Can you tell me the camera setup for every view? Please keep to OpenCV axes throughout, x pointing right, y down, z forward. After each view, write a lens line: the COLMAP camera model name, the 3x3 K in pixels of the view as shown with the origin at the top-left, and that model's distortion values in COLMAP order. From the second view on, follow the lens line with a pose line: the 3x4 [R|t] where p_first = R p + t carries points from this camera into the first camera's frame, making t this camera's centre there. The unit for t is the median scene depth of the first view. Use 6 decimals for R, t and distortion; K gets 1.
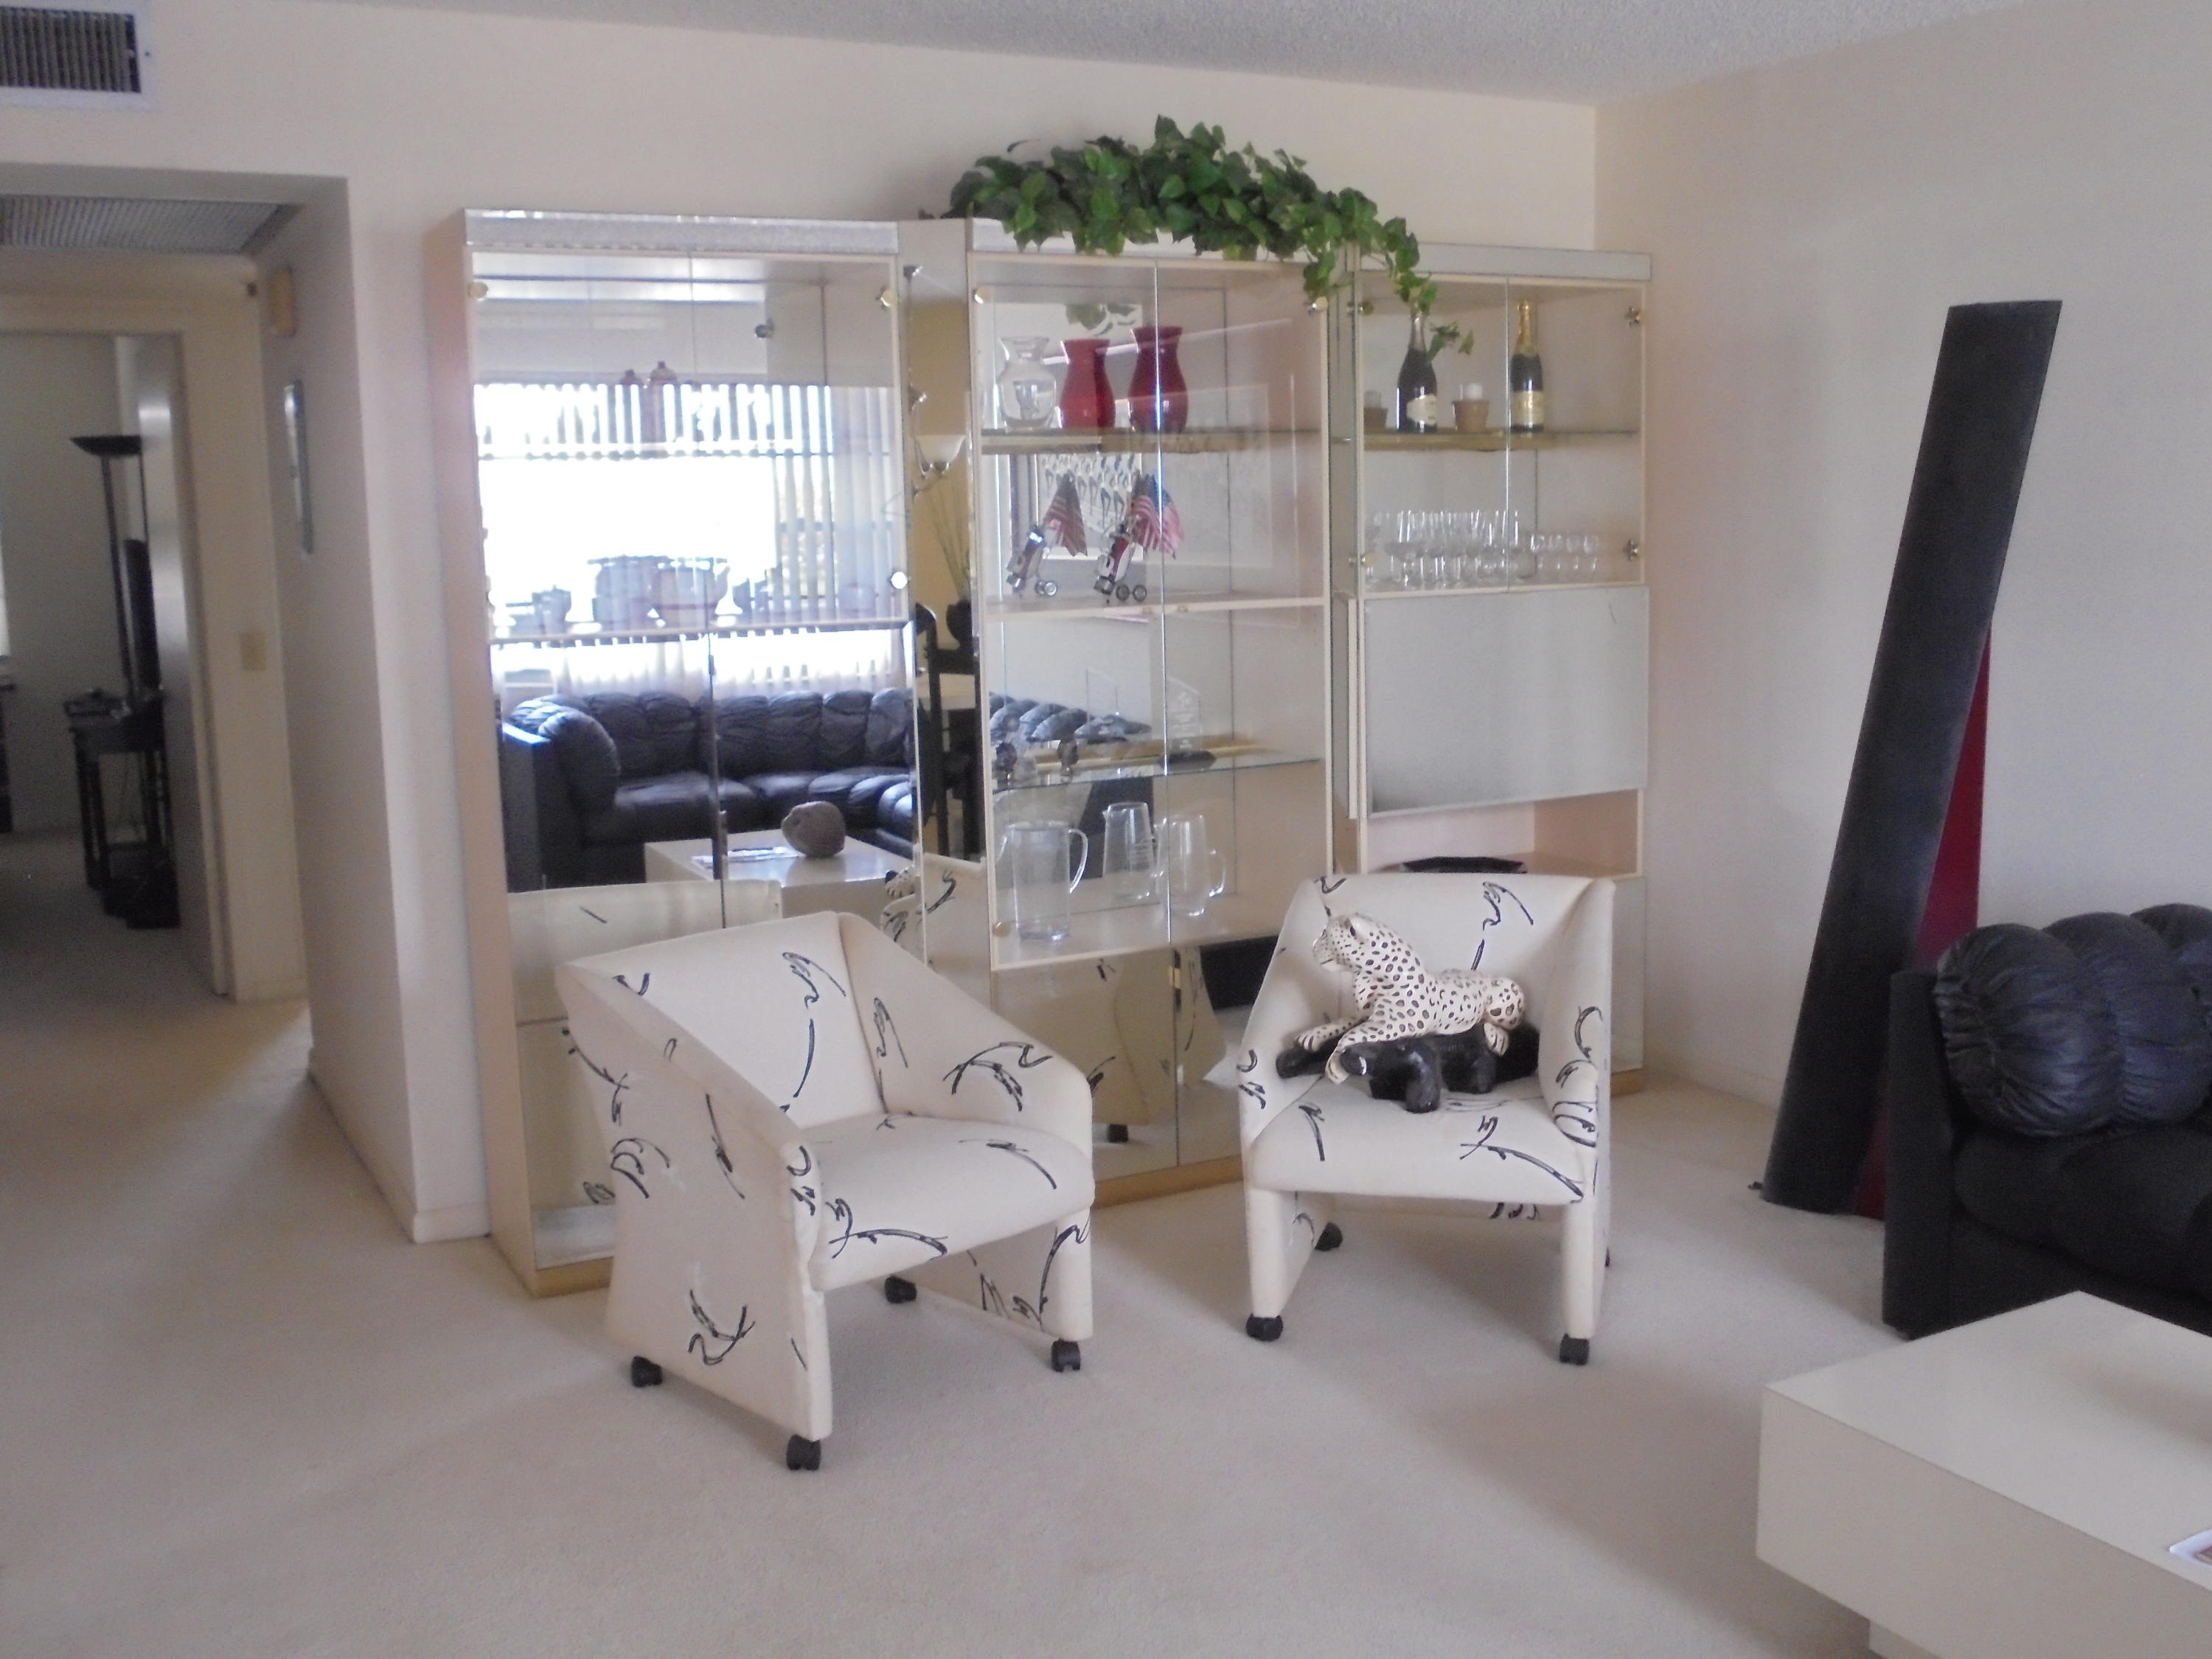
lens RADIAL K [[2101.1, 0, 1106.0], [0, 2101.1, 829.5], [0, 0, 1]] dist [-0.049513, -0.002102]
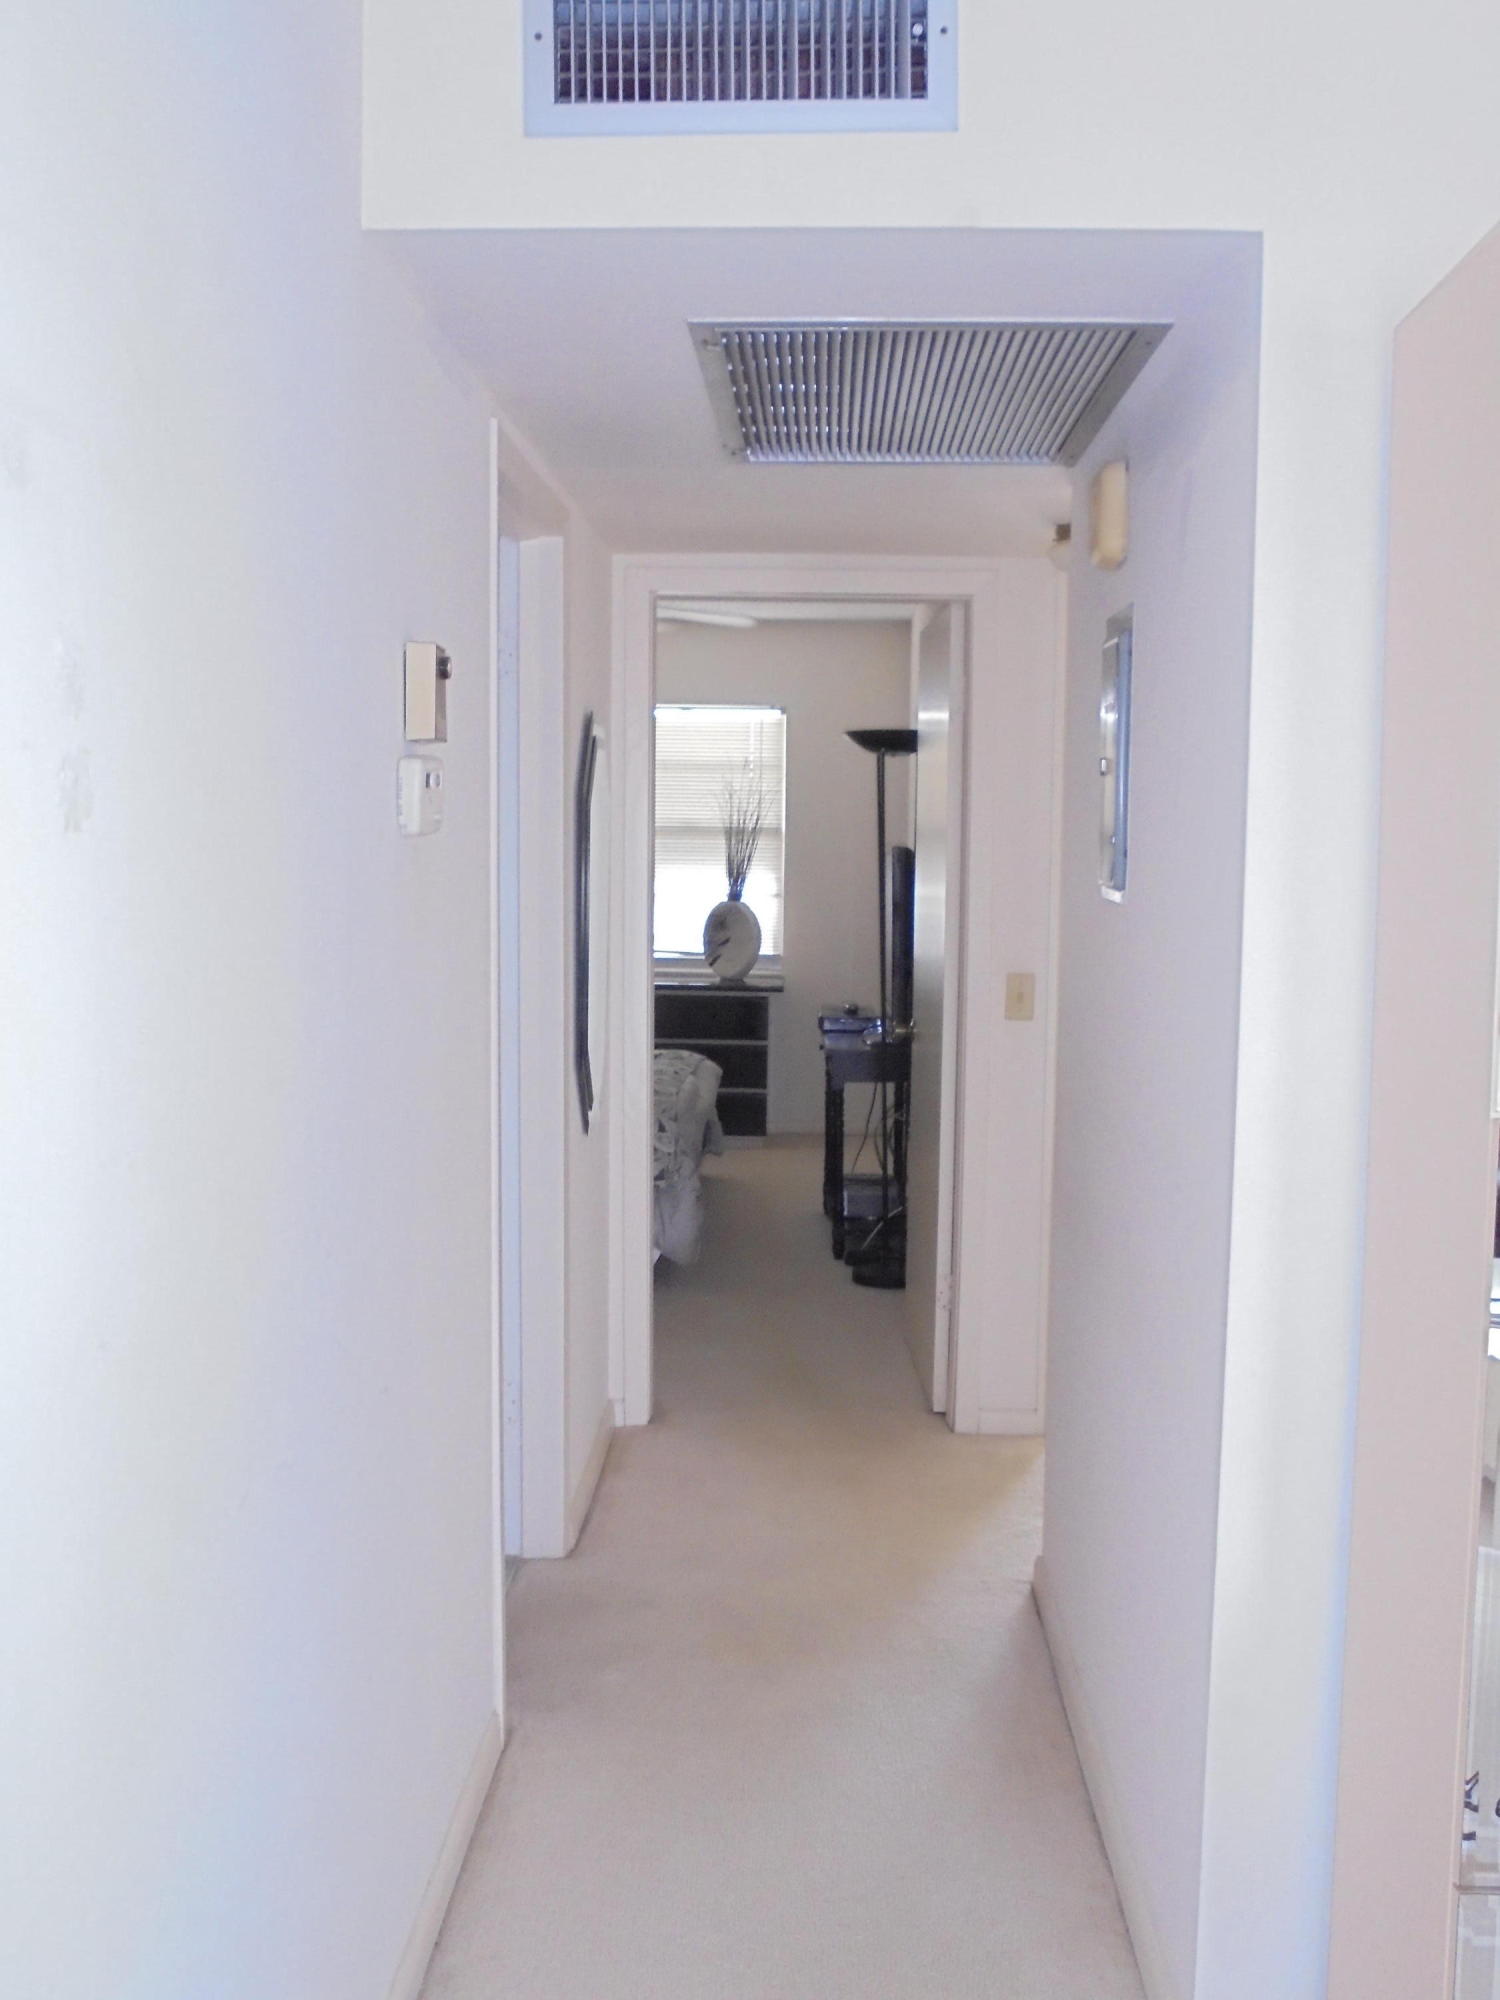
lens RADIAL K [[1977.1, 0, 750.0], [0, 1977.1, 1000.0], [0, 0, 1]] dist [-0.263808, 0.004902]
pose [[0.866804, 0.072998, -0.493276, -0.120590], [-0.104590, 0.993837, -0.036716, -0.042226], [0.487556, 0.083417, 0.869097, 0.277976]]
